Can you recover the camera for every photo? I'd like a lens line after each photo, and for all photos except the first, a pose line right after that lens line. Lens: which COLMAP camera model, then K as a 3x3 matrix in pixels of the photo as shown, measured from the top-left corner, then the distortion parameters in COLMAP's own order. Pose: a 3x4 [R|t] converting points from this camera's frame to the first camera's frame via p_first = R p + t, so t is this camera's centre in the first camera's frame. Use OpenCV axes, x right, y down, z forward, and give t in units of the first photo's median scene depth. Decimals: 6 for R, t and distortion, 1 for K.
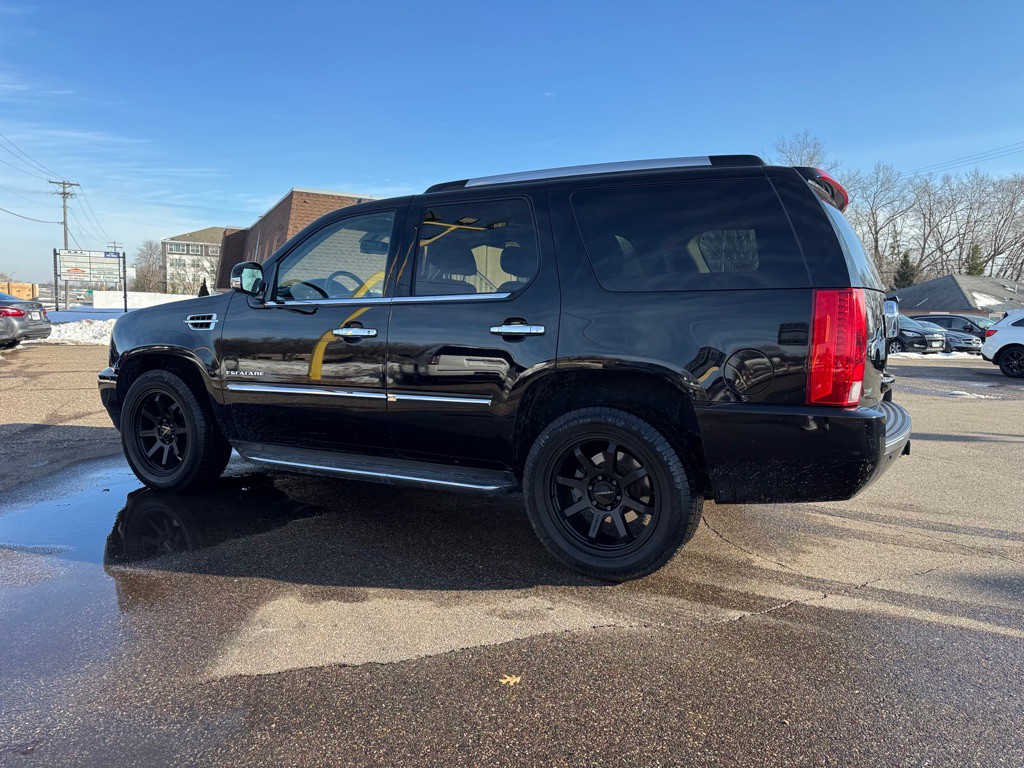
lens RADIAL K [[730.2, 0, 510.7], [0, 730.2, 397.8], [0, 0, 1]] dist [0.016562, -0.020347]
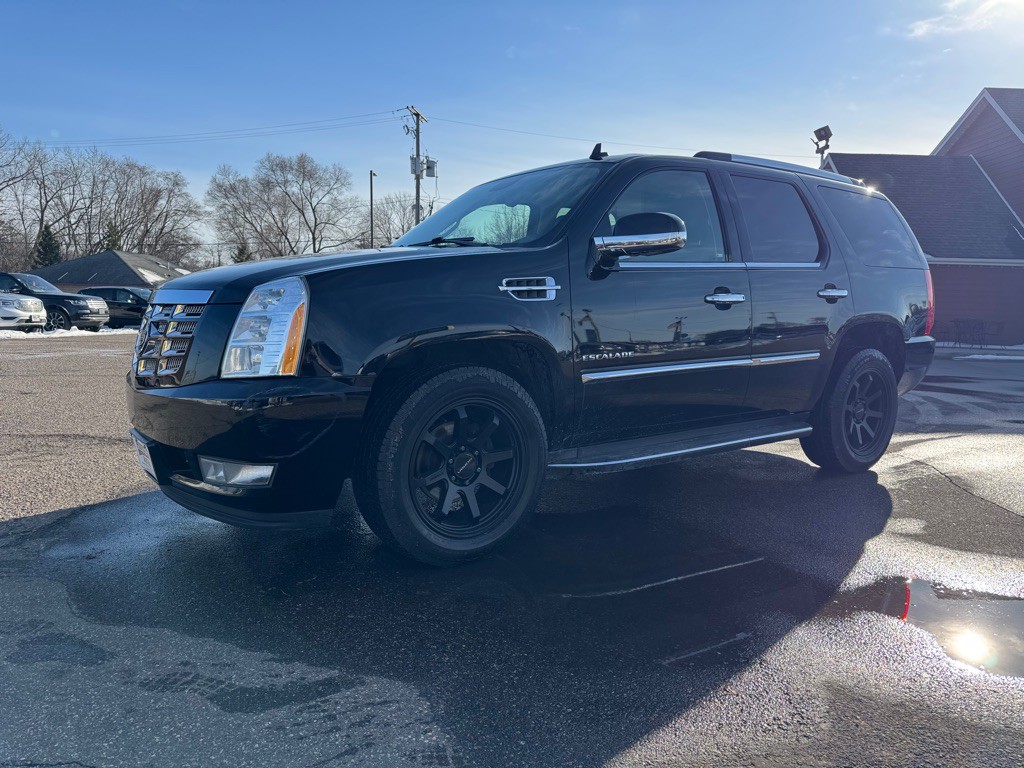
lens RADIAL K [[723.0, 0, 512.4], [0, 723.0, 394.8], [0, 0, 1]] dist [0.093940, -0.104289]
pose [[0.438131, -0.125342, 0.890130, -1.355857], [0.100592, 0.990848, 0.090012, -0.088737], [-0.893265, 0.050103, 0.446729, 0.933533]]
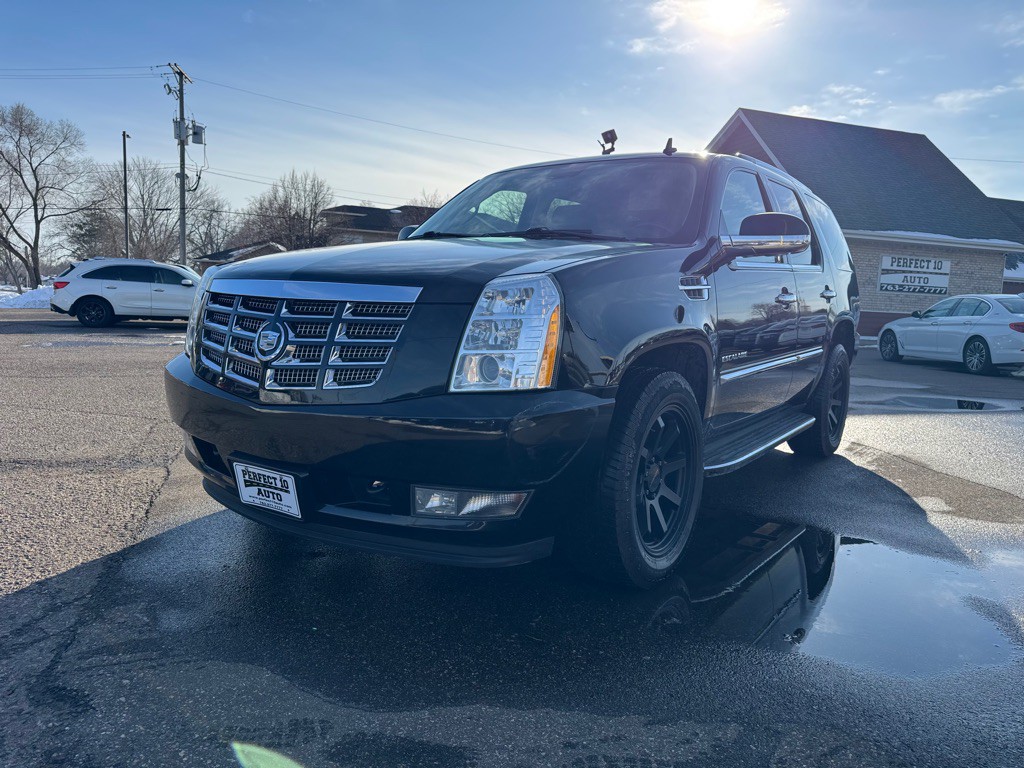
lens RADIAL K [[730.2, 0, 510.7], [0, 730.2, 397.8], [0, 0, 1]] dist [0.016562, -0.020347]
pose [[0.132188, -0.155277, 0.978987, -1.426951], [0.086230, 0.985711, 0.144700, -0.150560], [-0.987467, 0.065290, 0.143689, 1.396630]]
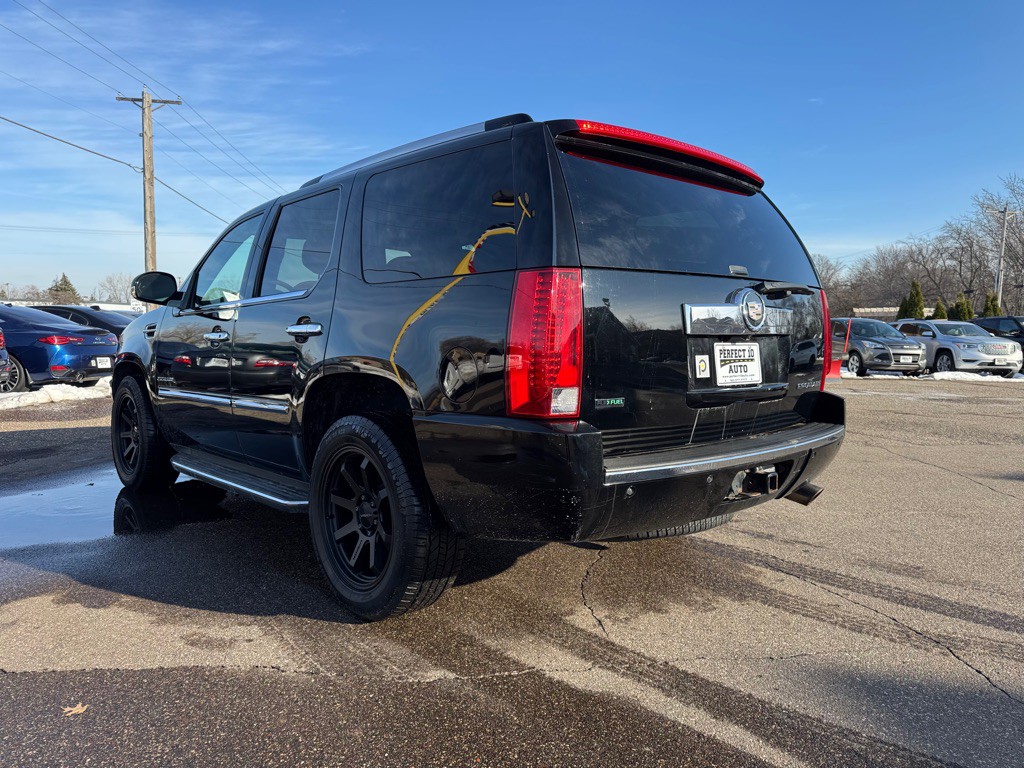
lens RADIAL K [[725.8, 0, 514.5], [0, 725.8, 411.5], [0, 0, 1]] dist [0.056214, -0.089484]
pose [[0.944986, 0.023937, -0.326233, 0.553784], [-0.028591, 0.999546, -0.009477, 0.009444], [0.325858, 0.018283, 0.945242, 0.226073]]
